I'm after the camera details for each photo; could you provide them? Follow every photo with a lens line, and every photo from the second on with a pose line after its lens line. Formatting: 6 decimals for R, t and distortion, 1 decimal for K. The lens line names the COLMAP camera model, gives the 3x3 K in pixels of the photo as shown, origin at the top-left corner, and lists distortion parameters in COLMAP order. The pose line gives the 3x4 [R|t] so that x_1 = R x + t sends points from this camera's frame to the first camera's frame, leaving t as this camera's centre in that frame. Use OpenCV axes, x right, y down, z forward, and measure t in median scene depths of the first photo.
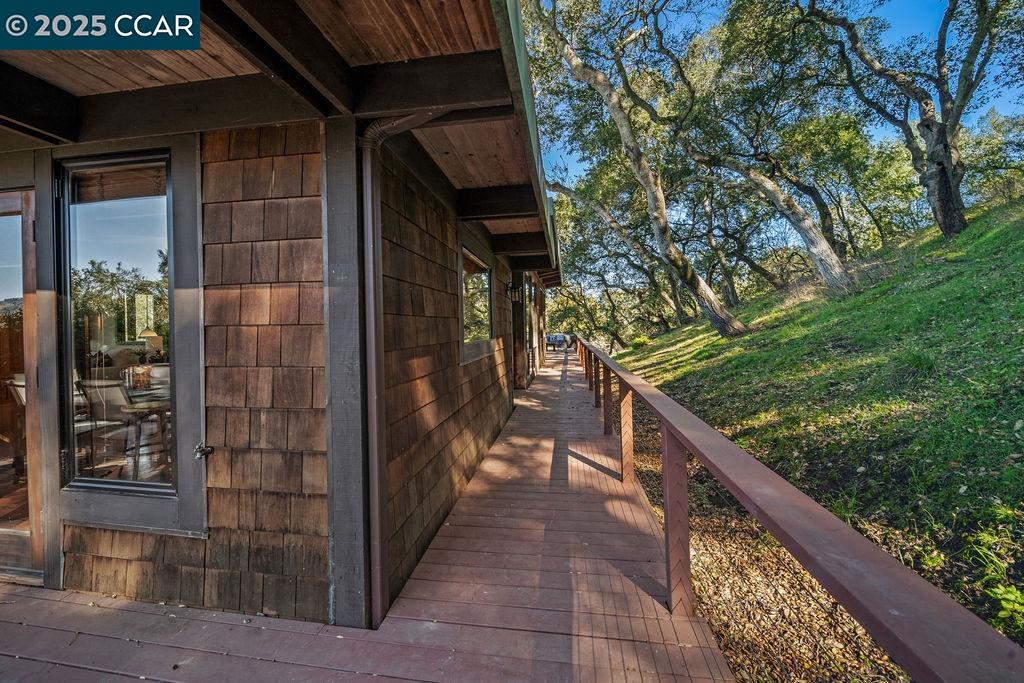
lens RADIAL K [[364.8, 0, 518.3], [0, 364.8, 334.3], [0, 0, 1]] dist [-0.006629, -0.000758]
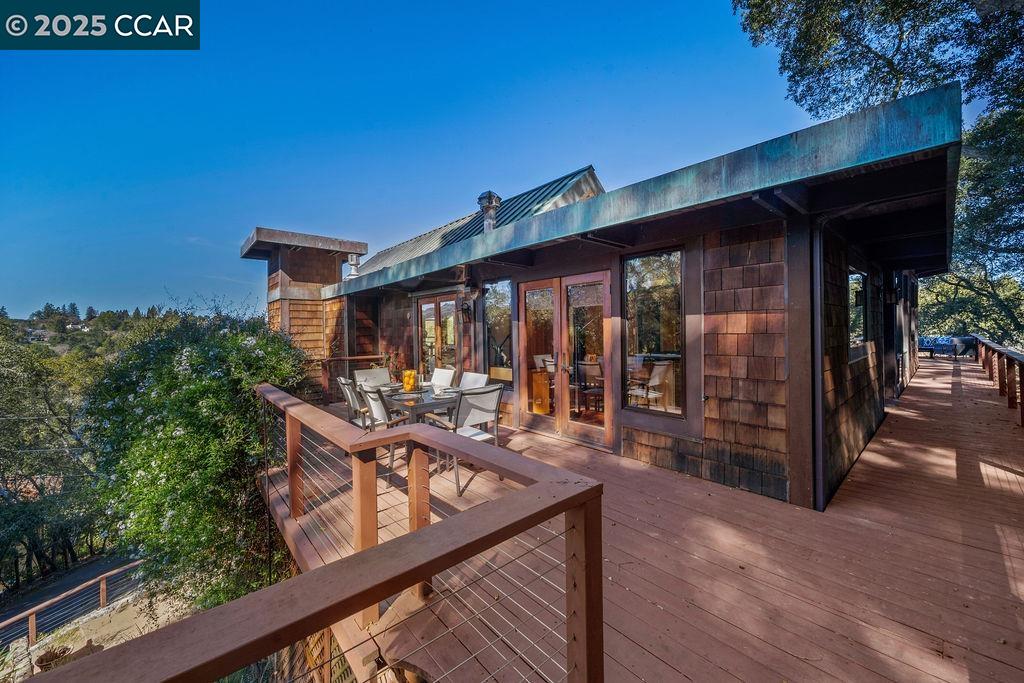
lens RADIAL K [[388.3, 0, 507.6], [0, 388.3, 335.7], [0, 0, 1]] dist [0.000887, -0.000631]
pose [[0.760326, 0.007792, -0.649495, -0.305988], [-0.004285, 0.999966, 0.006979, -0.021371], [0.649528, -0.002523, 0.760334, -1.226410]]
